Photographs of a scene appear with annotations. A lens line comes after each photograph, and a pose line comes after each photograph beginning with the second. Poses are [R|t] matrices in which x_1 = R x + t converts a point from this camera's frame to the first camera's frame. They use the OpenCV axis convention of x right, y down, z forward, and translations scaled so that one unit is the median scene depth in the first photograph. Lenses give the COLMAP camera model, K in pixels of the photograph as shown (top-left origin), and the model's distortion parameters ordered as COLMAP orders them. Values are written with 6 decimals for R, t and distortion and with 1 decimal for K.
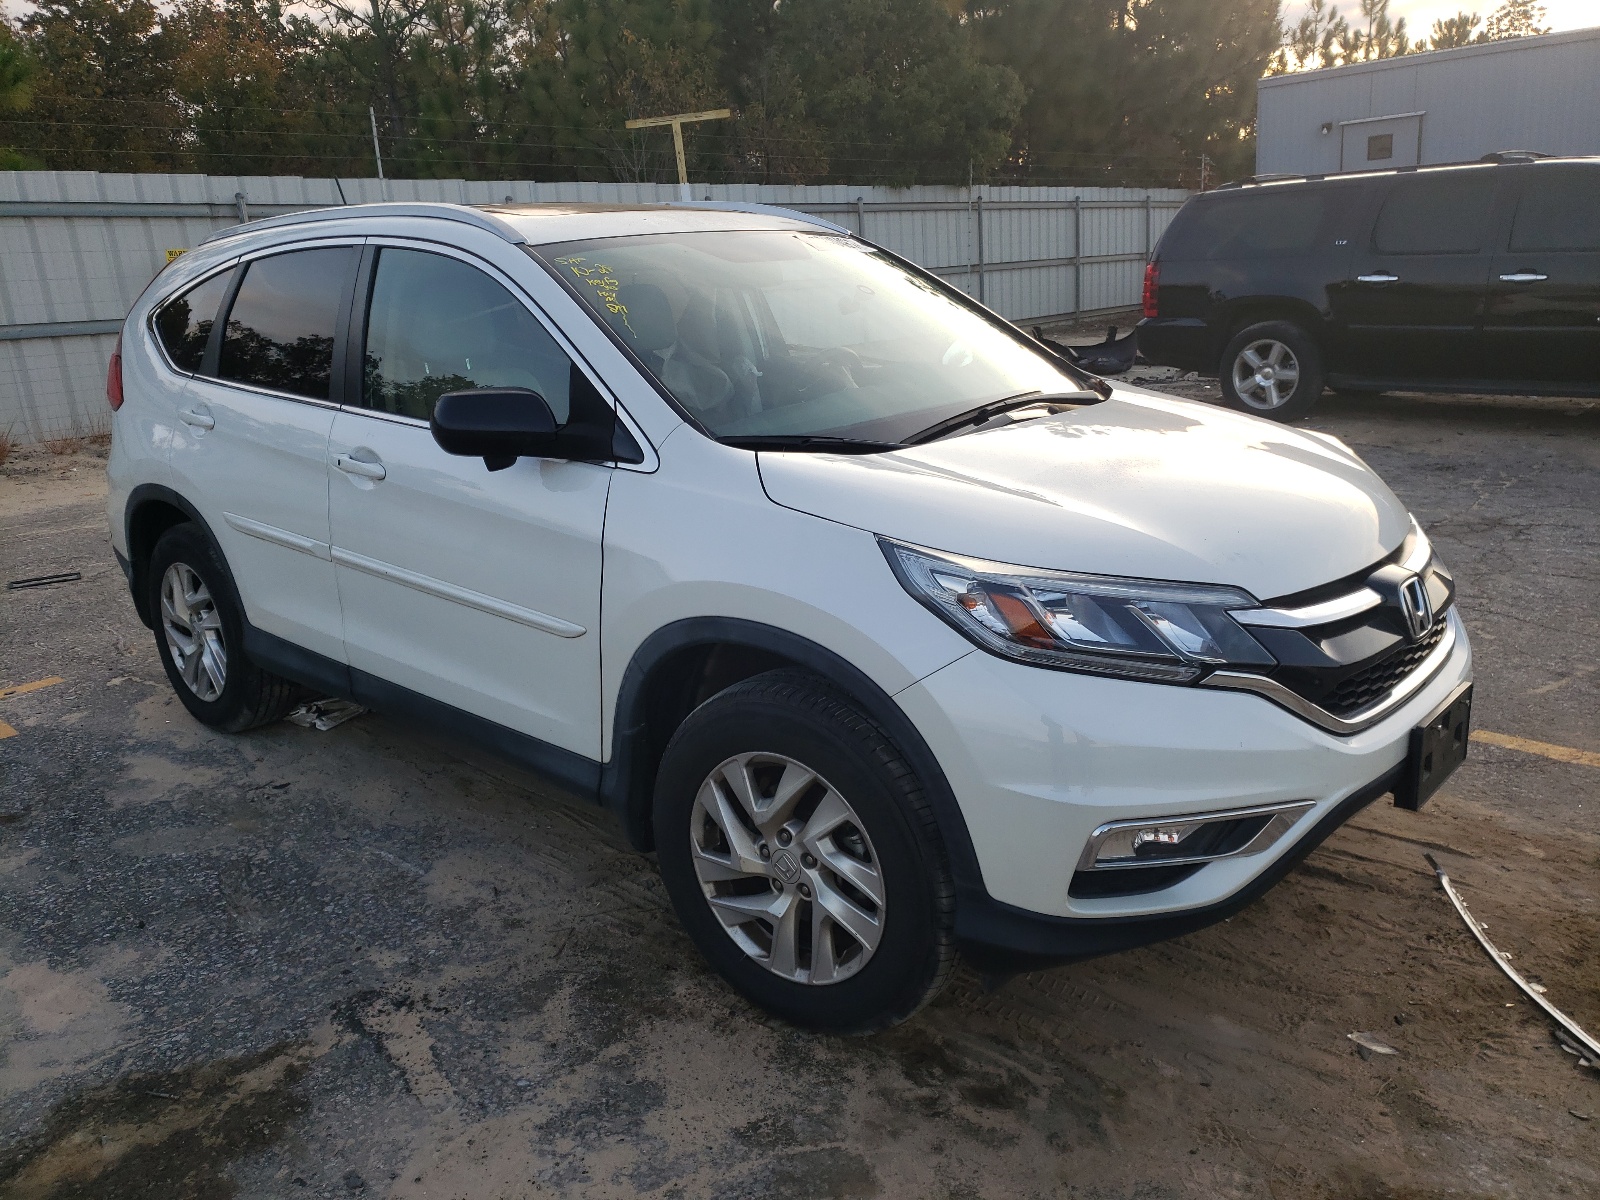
lens RADIAL K [[1194.3, 0, 800.0], [0, 1194.3, 600.0], [0, 0, 1]] dist [0.033417, -0.031593]
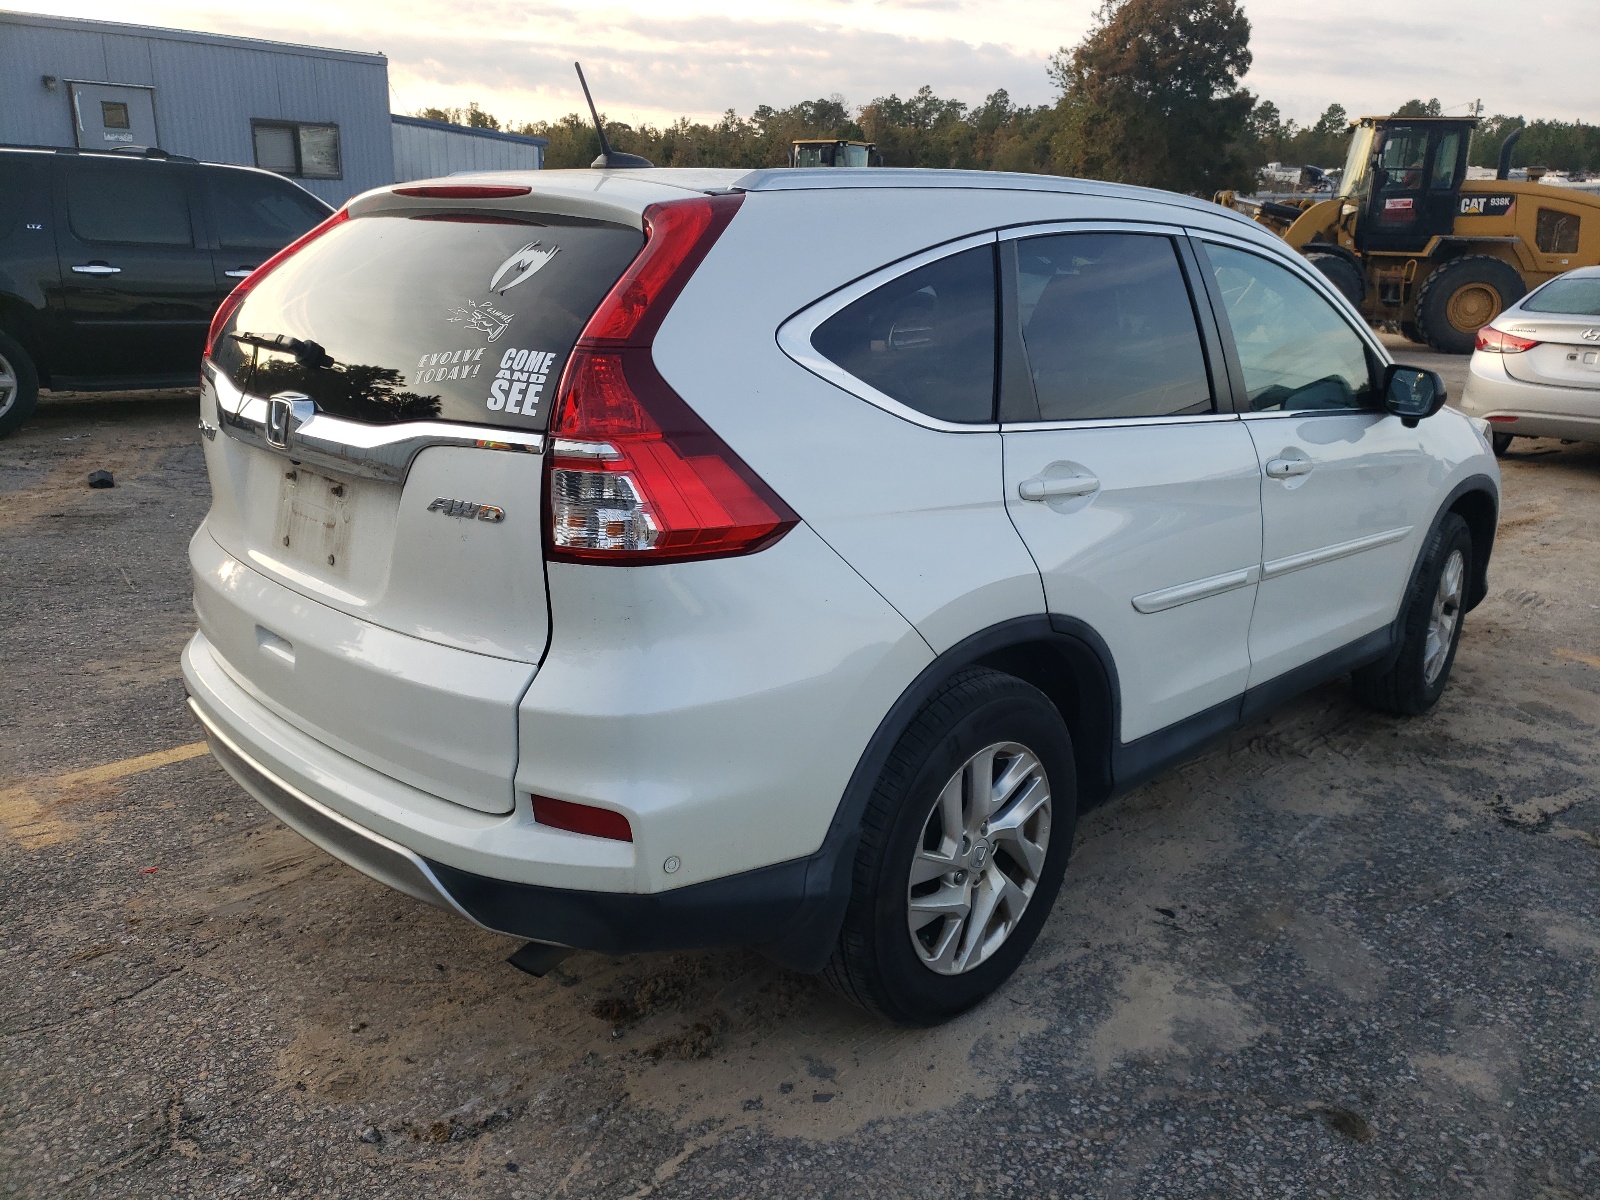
lens RADIAL K [[1231.7, 0, 801.1], [0, 1231.7, 622.0], [0, 0, 1]] dist [0.033489, -0.000442]
pose [[0.057802, -0.257228, 0.964620, -1.413386], [0.243074, 0.940784, 0.236307, -0.331186], [-0.968284, 0.220815, 0.116905, 1.307059]]
